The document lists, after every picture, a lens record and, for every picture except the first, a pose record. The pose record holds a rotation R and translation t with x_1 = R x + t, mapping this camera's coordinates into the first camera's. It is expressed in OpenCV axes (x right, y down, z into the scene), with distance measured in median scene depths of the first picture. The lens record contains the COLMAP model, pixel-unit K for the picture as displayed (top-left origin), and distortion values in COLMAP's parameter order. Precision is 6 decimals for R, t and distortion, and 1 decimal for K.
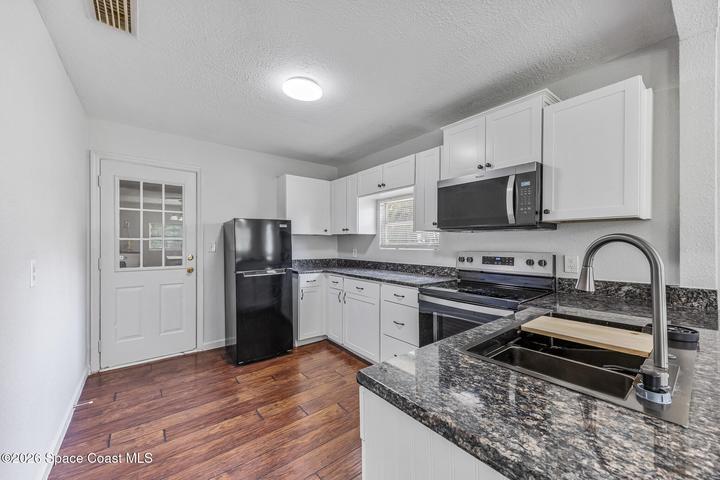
lens RADIAL K [[274.6, 0, 357.9], [0, 274.6, 242.0], [0, 0, 1]] dist [0.005833, -0.001157]
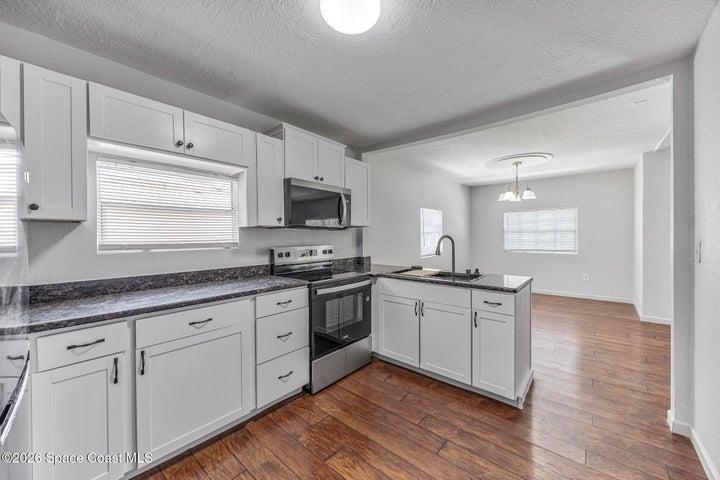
lens RADIAL K [[274.6, 0, 353.5], [0, 274.6, 237.3], [0, 0, 1]] dist [0.005833, -0.001157]
pose [[-0.176329, -0.002203, 0.984329, -0.632653], [0.001678, 0.999995, 0.002538, -0.006289], [-0.984330, 0.002099, -0.176324, 0.827614]]
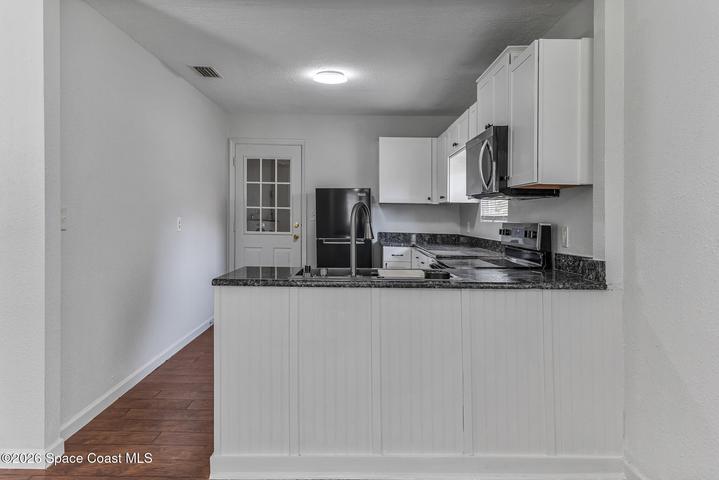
lens RADIAL K [[498.9, 0, 359.7], [0, 498.9, 232.5], [0, 0, 1]] dist [0.002629, -0.000875]
pose [[0.787782, 0.031932, -0.615126, 0.896915], [-0.012865, 0.999290, 0.035398, 0.014019], [0.615820, -0.019972, 0.787634, -0.437828]]
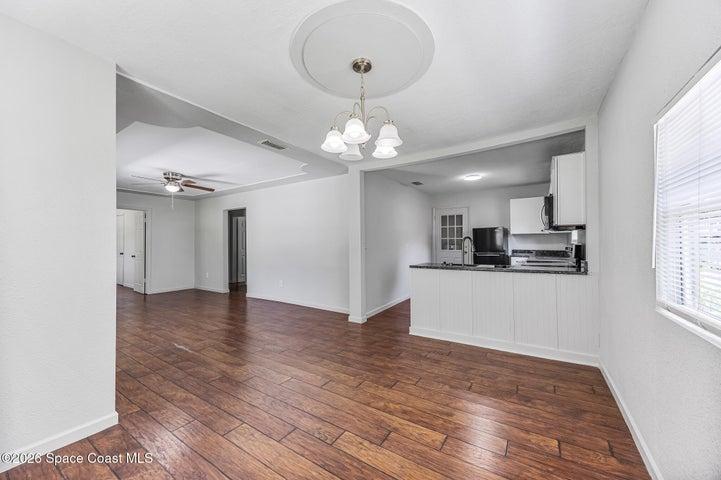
lens RADIAL K [[275.0, 0, 355.4], [0, 275.0, 243.1], [0, 0, 1]] dist [0.005833, -0.001157]
pose [[0.314411, -0.000158, -0.949287, 1.359842], [0.012561, 0.999913, 0.003994, 0.009832], [0.949204, -0.013180, 0.314386, -0.596364]]
